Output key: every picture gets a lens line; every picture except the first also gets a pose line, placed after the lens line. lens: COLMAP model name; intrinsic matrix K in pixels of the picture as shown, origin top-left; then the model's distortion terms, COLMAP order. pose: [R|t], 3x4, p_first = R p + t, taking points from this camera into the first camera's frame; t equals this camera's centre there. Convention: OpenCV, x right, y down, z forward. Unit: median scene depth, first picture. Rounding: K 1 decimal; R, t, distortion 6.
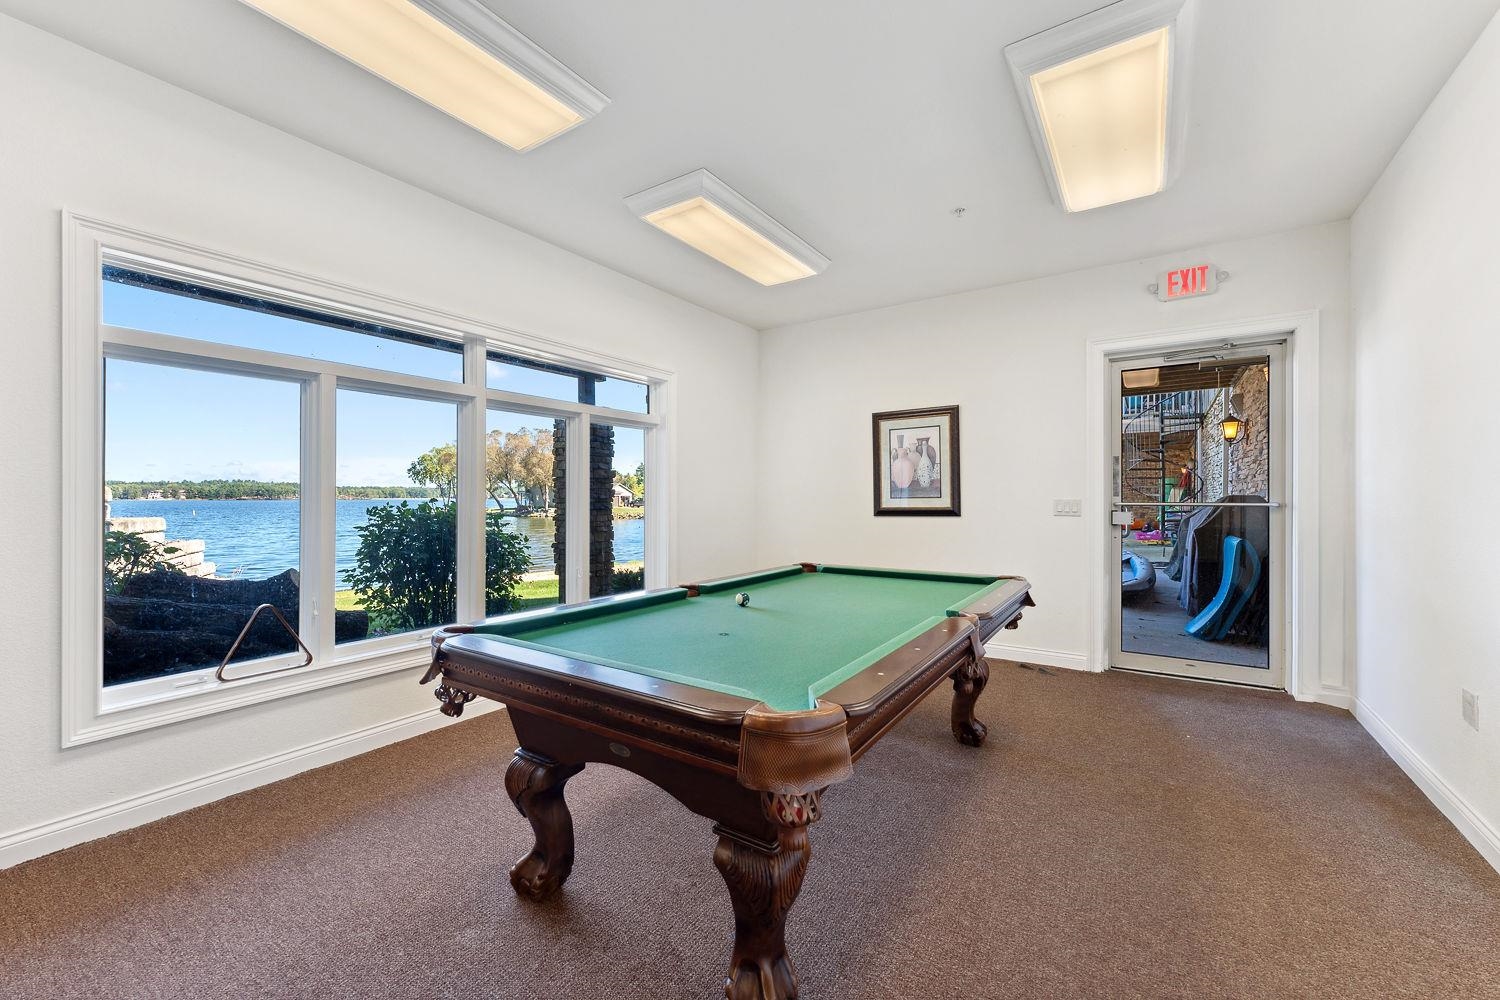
lens RADIAL K [[611.7, 0, 746.6], [0, 611.7, 497.0], [0, 0, 1]] dist [-0.000584, -0.000742]
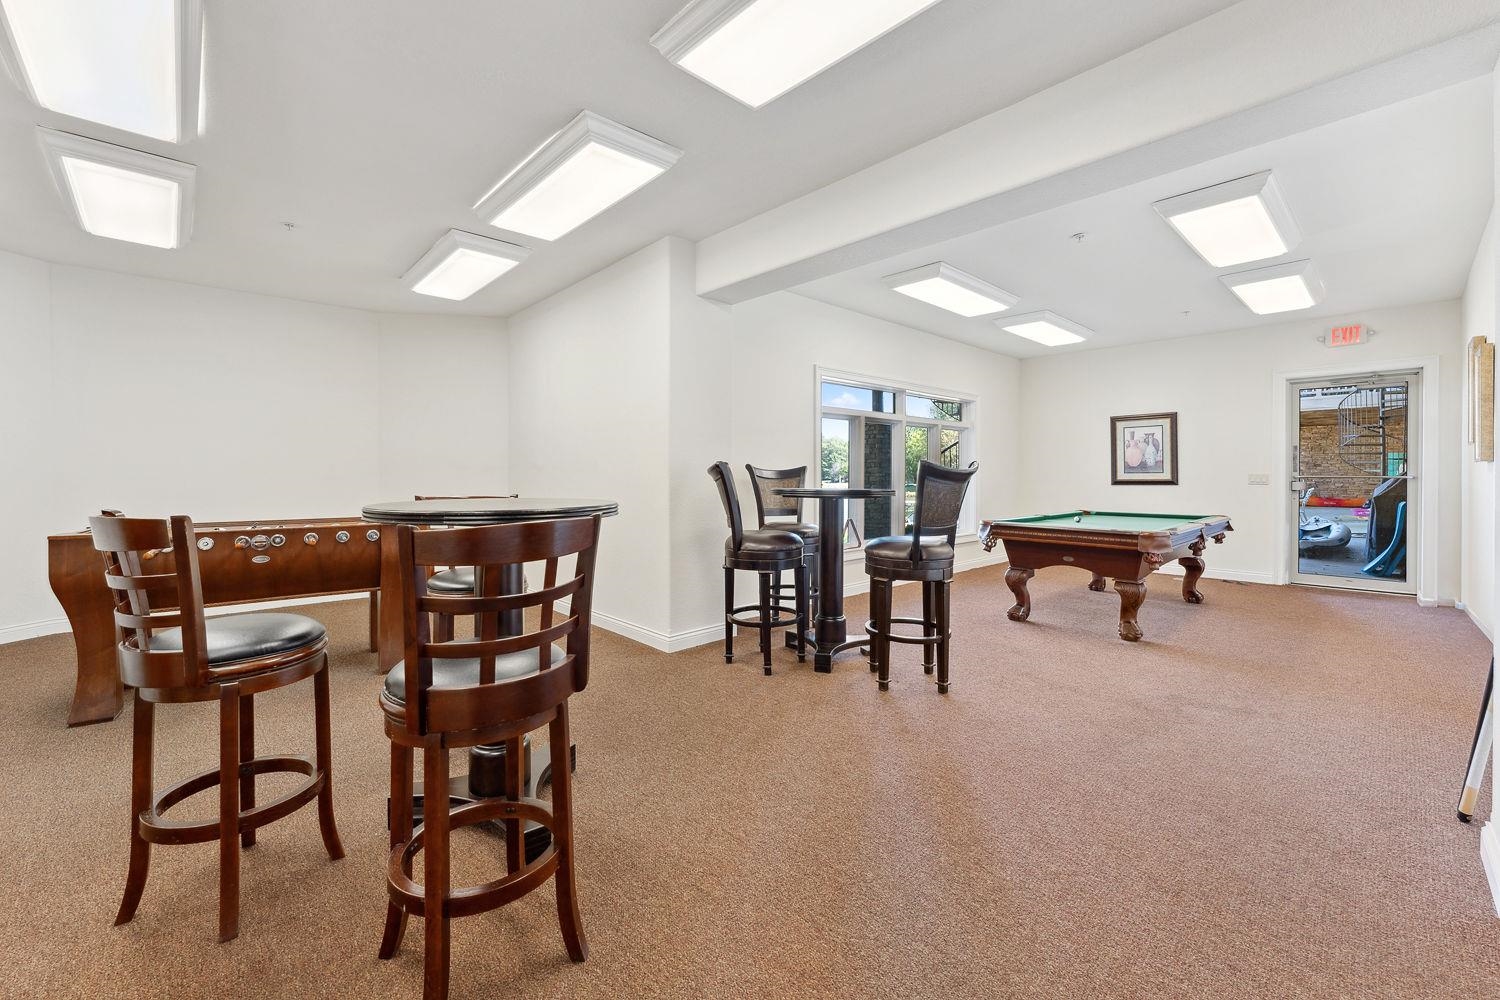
lens RADIAL K [[611.7, 0, 752.3], [0, 611.7, 476.9], [0, 0, 1]] dist [-0.000584, -0.000742]
pose [[0.973935, 0.001092, -0.226825, -0.324475], [0.000458, 0.999977, 0.006780, 0.000594], [0.226827, -0.006707, 0.973912, -0.695587]]
